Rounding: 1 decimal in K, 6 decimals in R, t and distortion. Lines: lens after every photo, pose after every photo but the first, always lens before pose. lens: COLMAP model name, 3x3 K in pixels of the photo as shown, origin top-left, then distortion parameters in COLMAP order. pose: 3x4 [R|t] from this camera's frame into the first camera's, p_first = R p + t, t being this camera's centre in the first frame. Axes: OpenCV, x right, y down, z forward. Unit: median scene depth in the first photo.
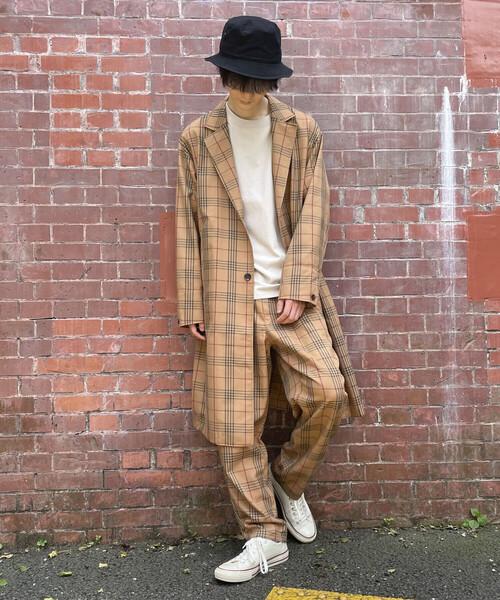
lens RADIAL K [[724.8, 0, 265.9], [0, 724.8, 297.9], [0, 0, 1]] dist [0.018797, 0.000000]
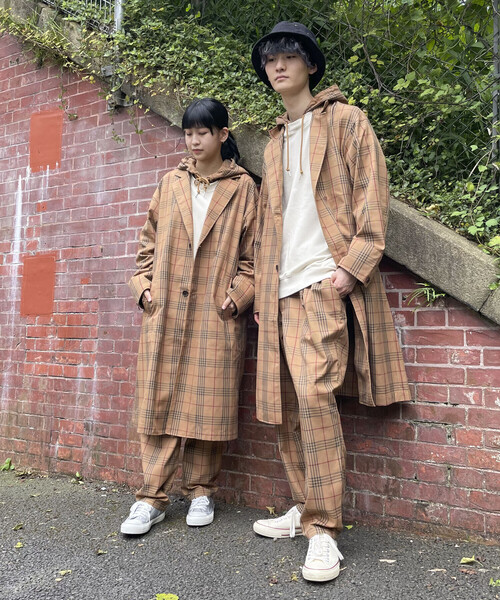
lens RADIAL K [[724.8, 0, 219.6], [0, 724.8, 248.3], [0, 0, 1]] dist [0.018797, 0.000000]
pose [[0.776647, -0.049772, -0.627966, 1.552492], [0.001055, 0.996975, -0.077715, -0.019304], [0.629935, 0.059694, 0.774351, 0.099486]]
